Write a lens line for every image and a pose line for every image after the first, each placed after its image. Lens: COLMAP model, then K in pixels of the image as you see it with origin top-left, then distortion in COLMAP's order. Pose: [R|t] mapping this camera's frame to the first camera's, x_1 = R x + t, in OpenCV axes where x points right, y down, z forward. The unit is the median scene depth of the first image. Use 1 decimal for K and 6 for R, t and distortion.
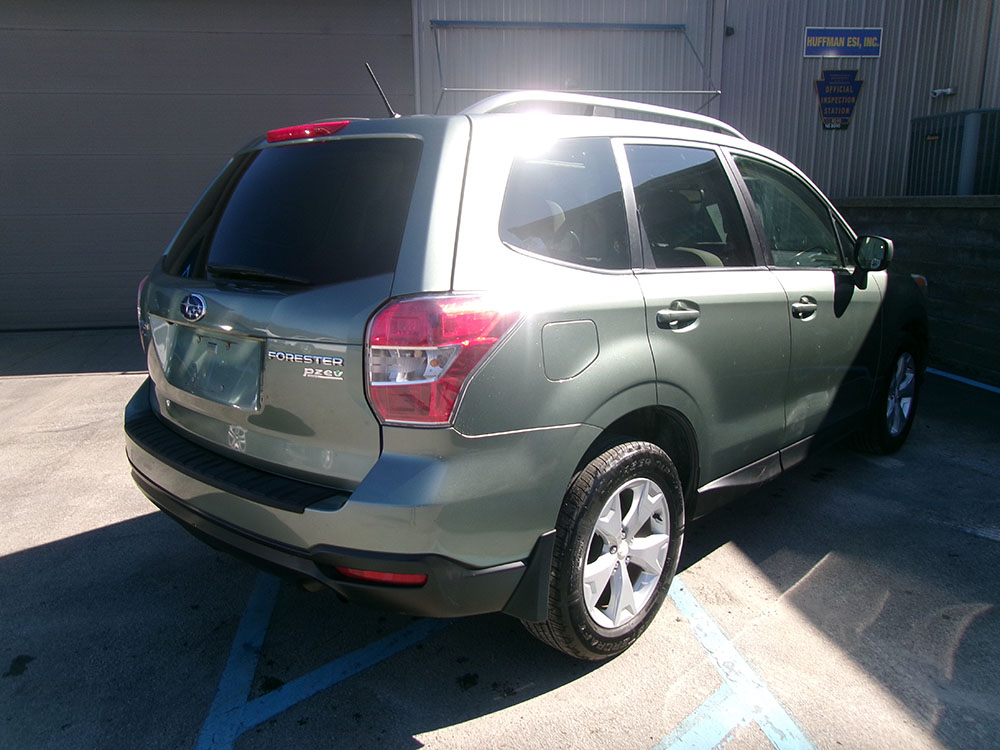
lens RADIAL K [[758.5, 0, 497.0], [0, 758.5, 378.3], [0, 0, 1]] dist [-0.017731, 0.032300]
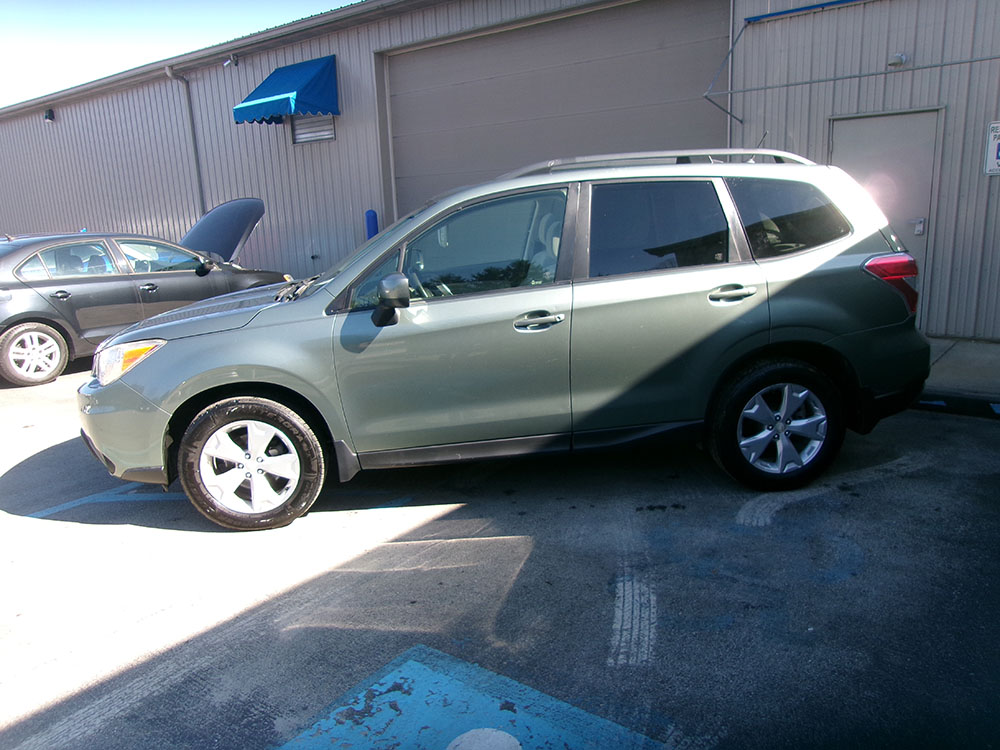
lens RADIAL K [[759.7, 0, 500.0], [0, 759.7, 375.0], [0, 0, 1]] dist [0.002564, 0.007169]
pose [[0.690904, 0.141454, -0.708973, 1.181525], [-0.126623, 0.989189, 0.073966, -0.105682], [0.711771, 0.038669, 0.701346, 0.217291]]
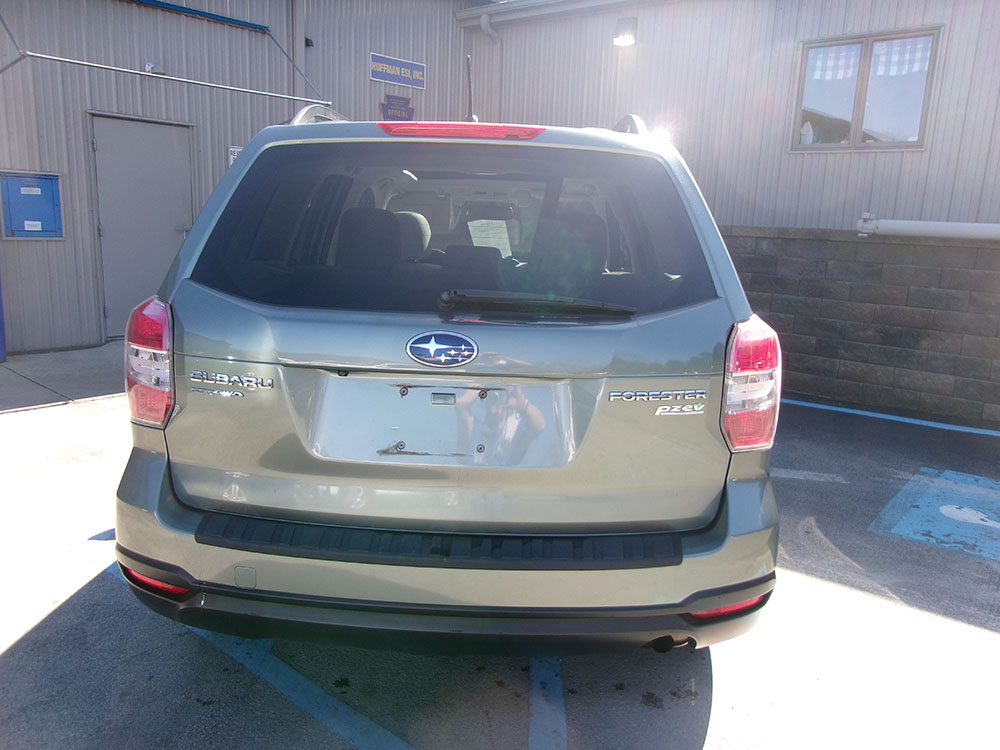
lens RADIAL K [[758.5, 0, 497.0], [0, 758.5, 378.3], [0, 0, 1]] dist [-0.017731, 0.032300]
pose [[0.748243, -0.101309, 0.655644, -0.575244], [0.105358, 0.993876, 0.033334, -0.056708], [-0.655006, 0.044135, 0.754334, 0.257534]]
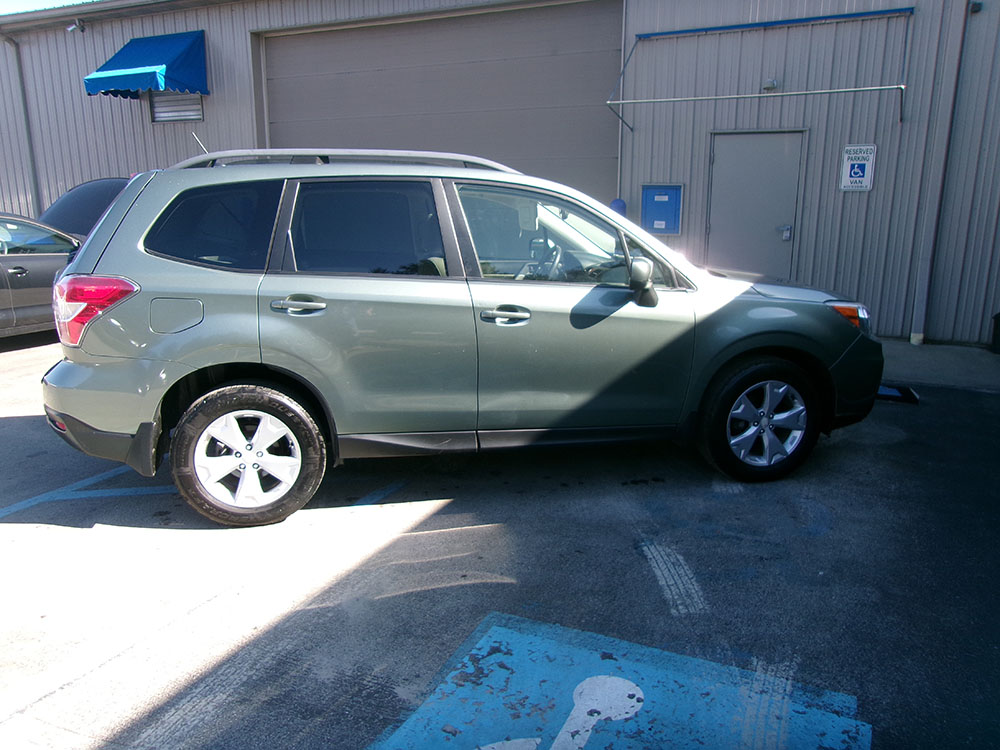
lens RADIAL K [[758.5, 0, 497.0], [0, 758.5, 378.3], [0, 0, 1]] dist [-0.017731, 0.032300]
pose [[0.830197, 0.142773, -0.538878, 1.006004], [-0.134248, 0.989403, 0.055314, -0.056478], [0.541064, 0.026422, 0.840566, 0.005219]]
